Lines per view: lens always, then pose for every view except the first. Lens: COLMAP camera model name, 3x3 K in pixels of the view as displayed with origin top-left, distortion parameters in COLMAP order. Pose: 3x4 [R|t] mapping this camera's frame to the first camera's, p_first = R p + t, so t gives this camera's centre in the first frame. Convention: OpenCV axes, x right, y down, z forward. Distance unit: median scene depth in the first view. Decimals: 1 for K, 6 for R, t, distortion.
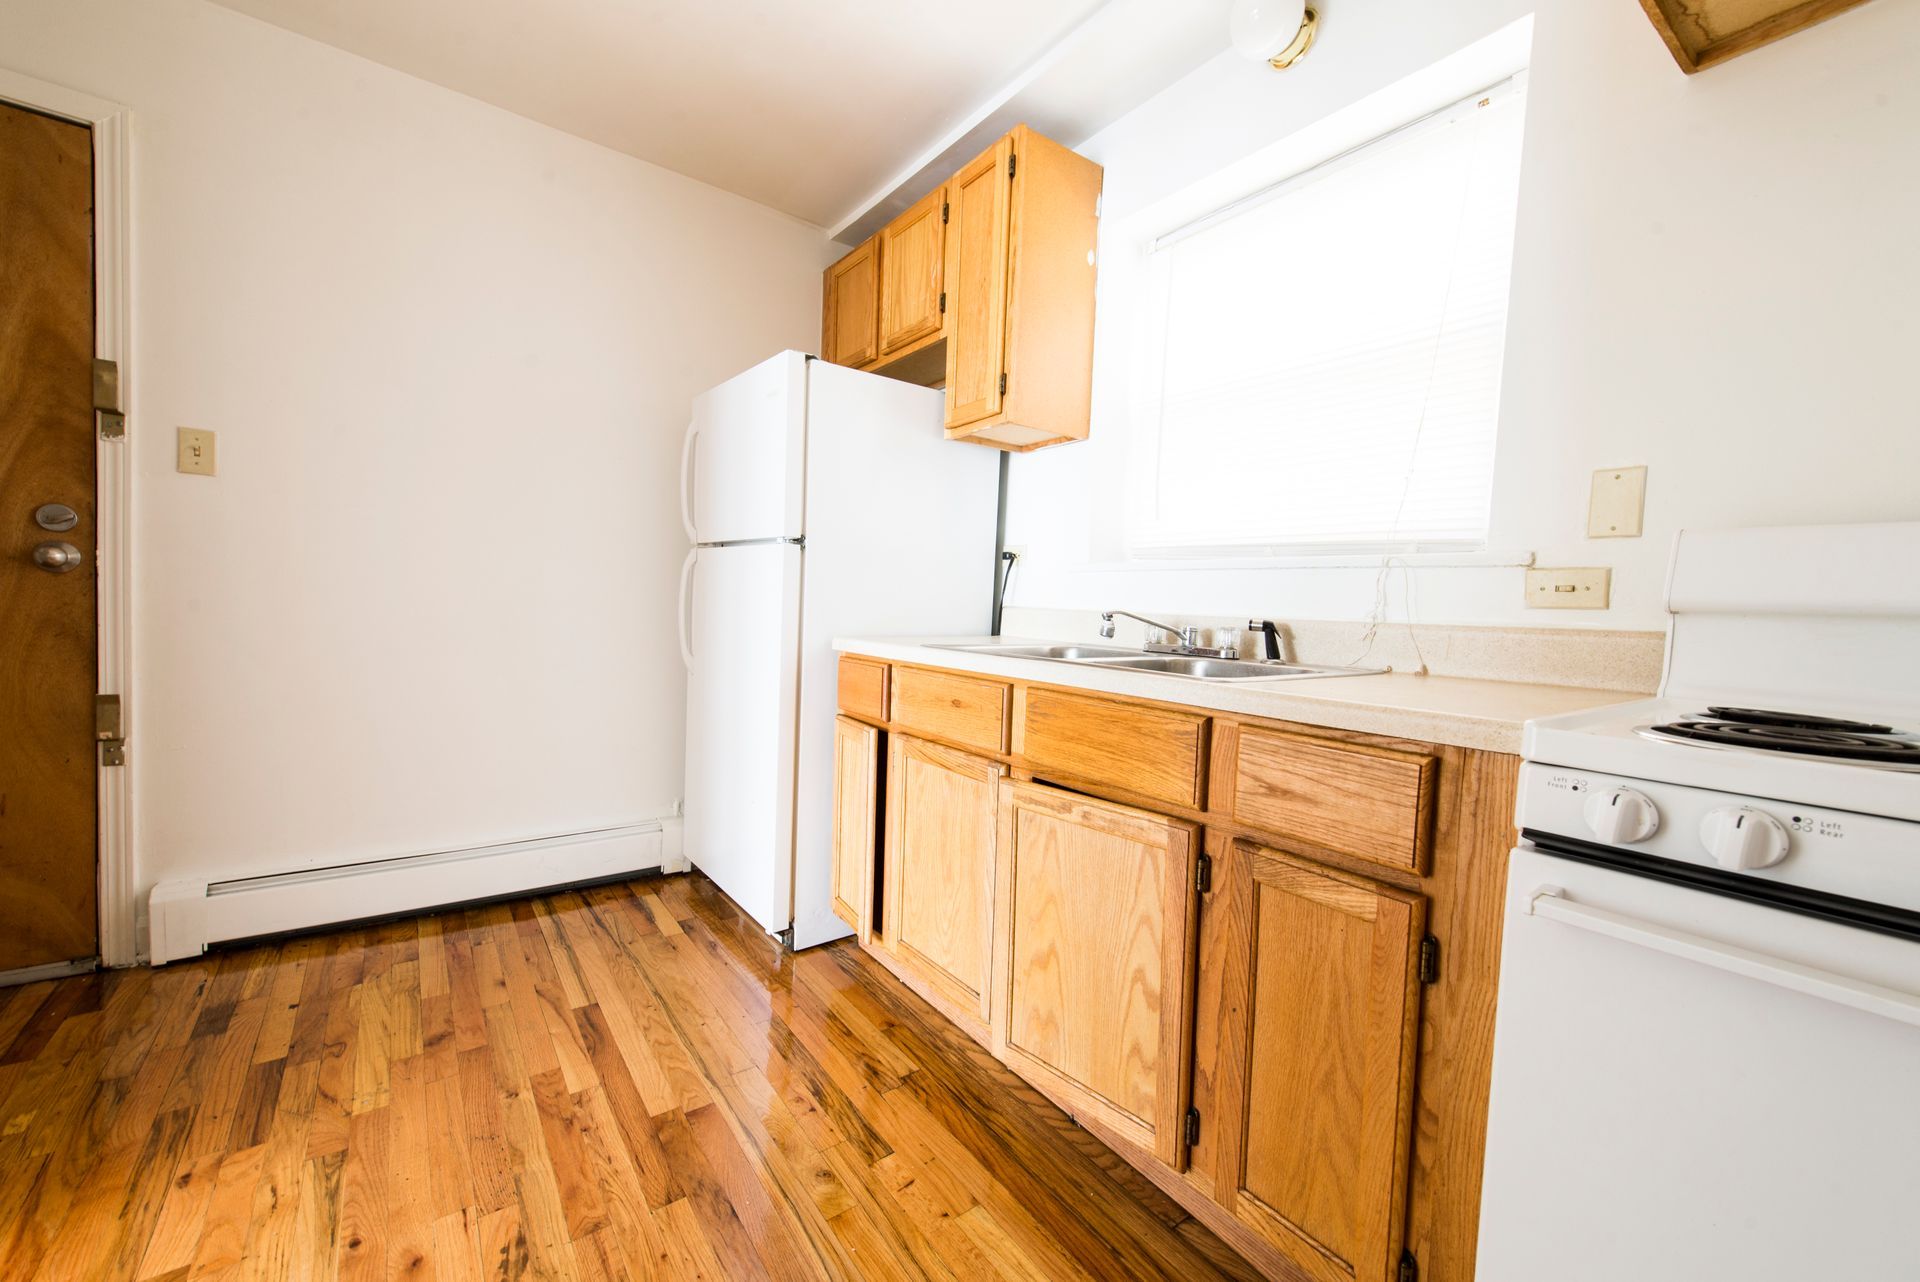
lens RADIAL K [[763.0, 0, 976.8], [0, 763.0, 640.7], [0, 0, 1]] dist [0.003022, -0.000773]
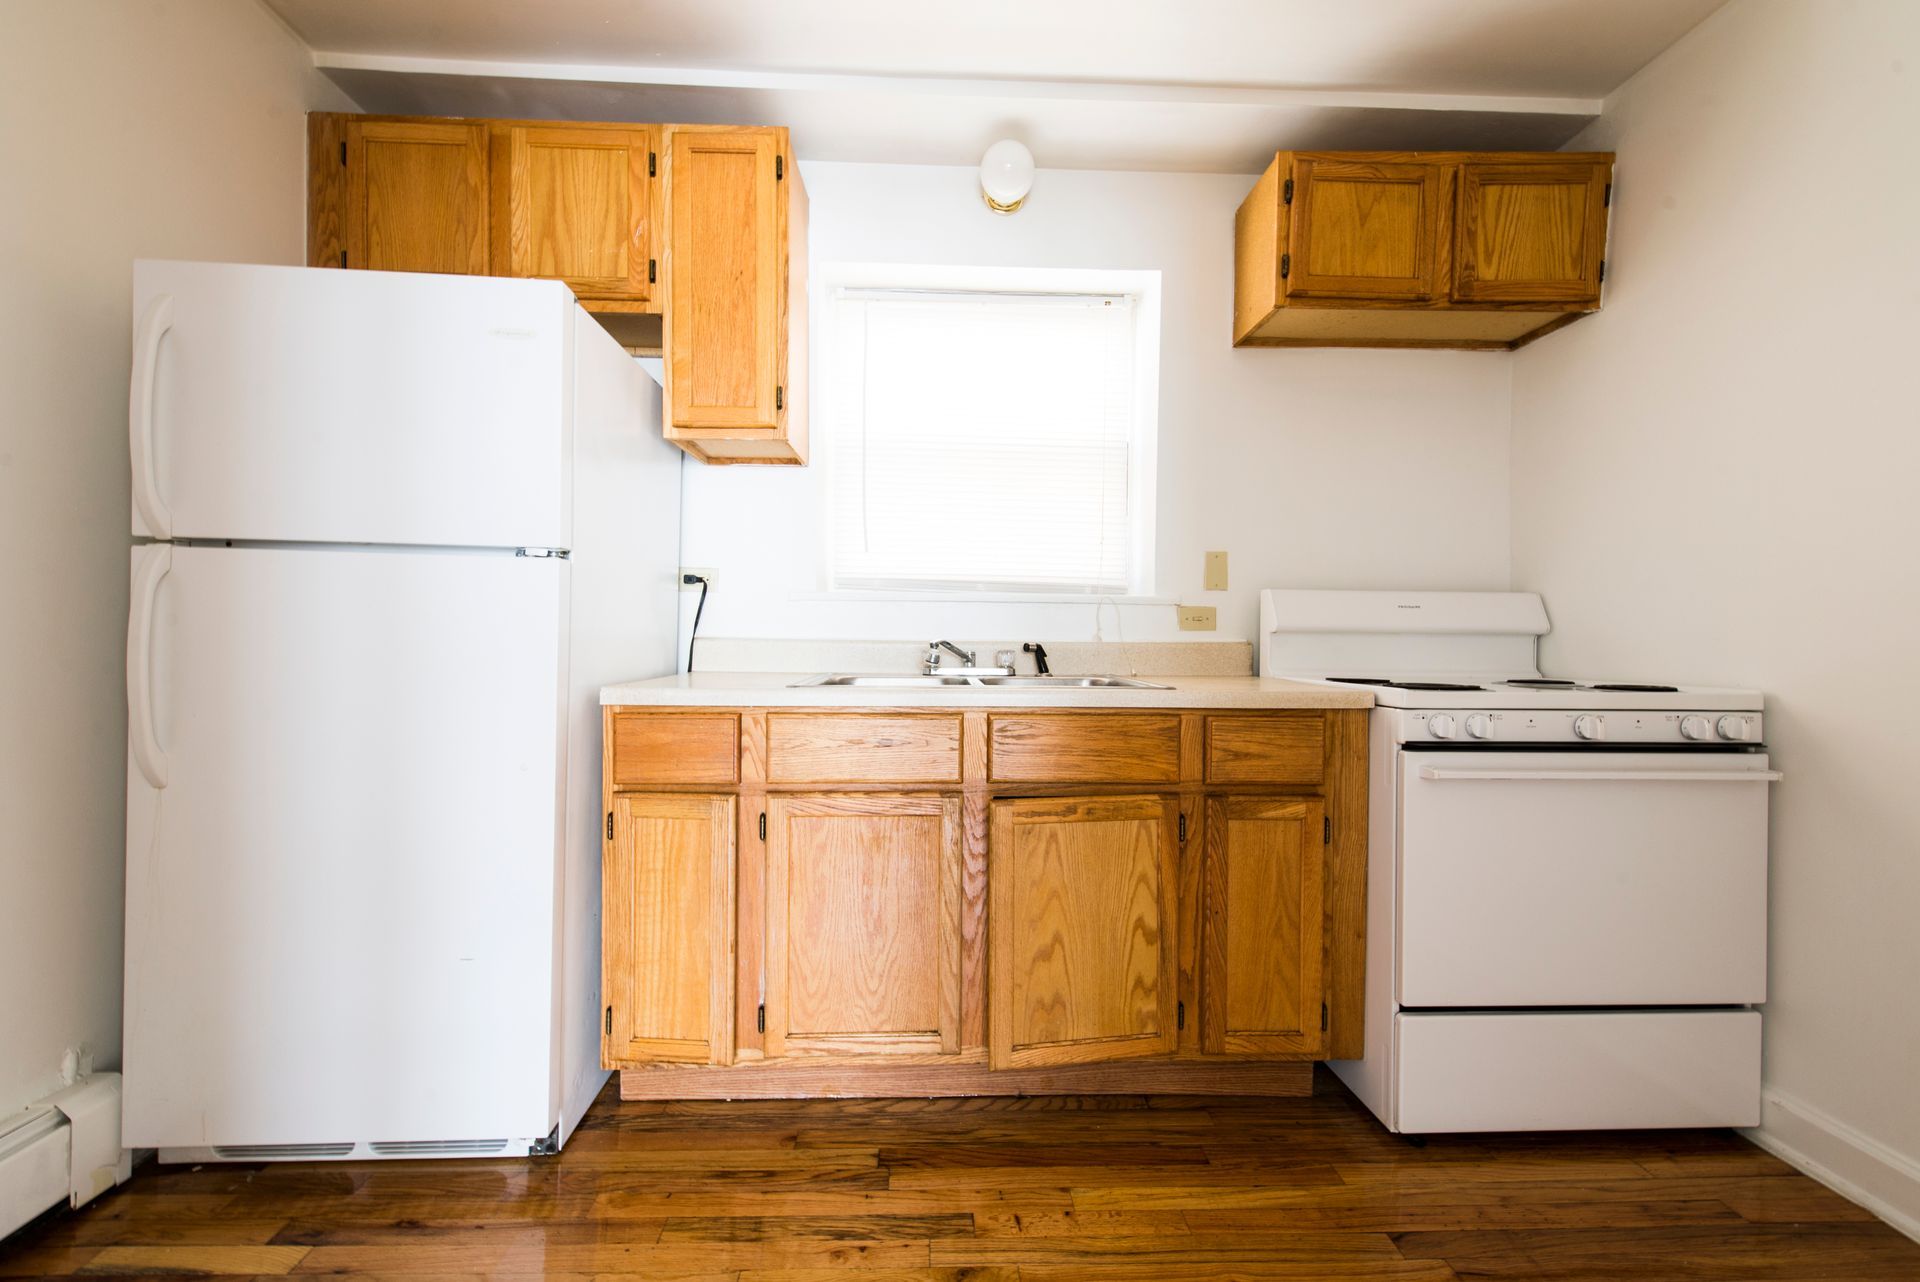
lens RADIAL K [[763.0, 0, 976.9], [0, 763.0, 640.3], [0, 0, 1]] dist [0.003022, -0.000773]
pose [[0.556522, -0.032661, 0.830190, -0.894929], [0.051044, 0.998684, 0.005072, -0.052521], [-0.829263, 0.039554, 0.557457, 0.443724]]
